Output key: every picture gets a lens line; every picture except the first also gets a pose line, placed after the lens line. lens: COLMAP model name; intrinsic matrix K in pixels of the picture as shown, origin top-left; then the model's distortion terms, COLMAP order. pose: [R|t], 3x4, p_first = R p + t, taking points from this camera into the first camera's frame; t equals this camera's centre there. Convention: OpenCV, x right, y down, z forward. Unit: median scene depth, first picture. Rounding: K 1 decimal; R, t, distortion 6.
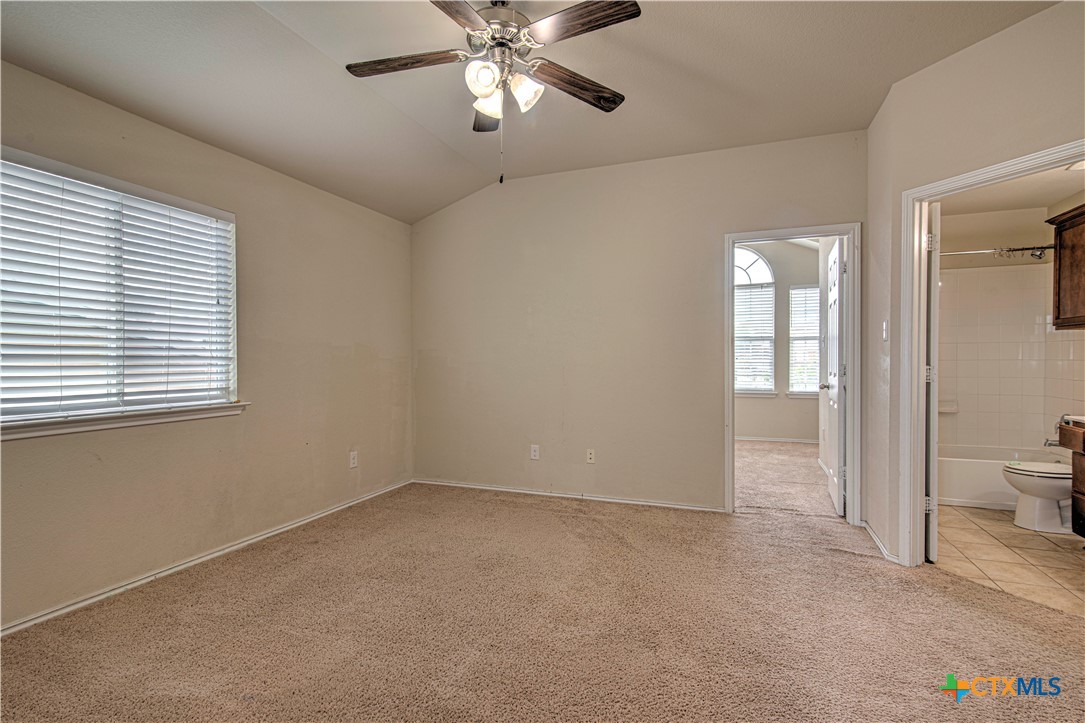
lens RADIAL K [[495.5, 0, 566.0], [0, 495.5, 362.3], [0, 0, 1]] dist [0.011451, 0.000024]
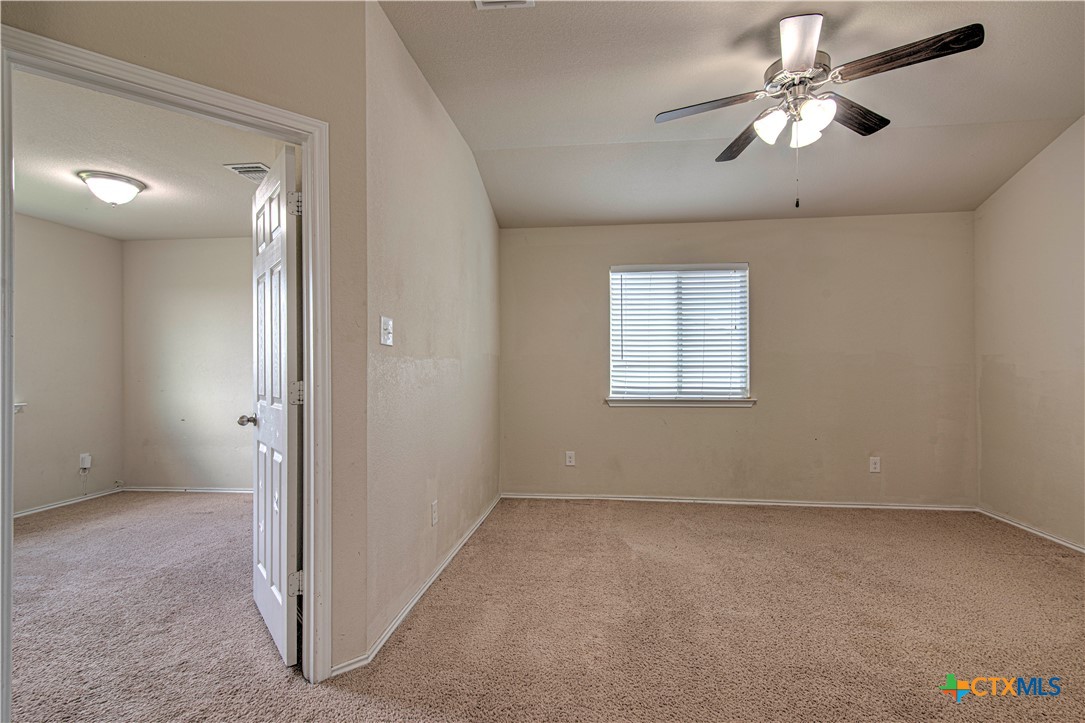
lens RADIAL K [[495.5, 0, 566.0], [0, 495.5, 362.3], [0, 0, 1]] dist [0.011451, 0.000024]
pose [[0.260525, -0.008047, -0.965434, 0.539612], [-0.003953, 0.999948, -0.009402, -0.004930], [0.965459, 0.006266, 0.260479, 0.151515]]
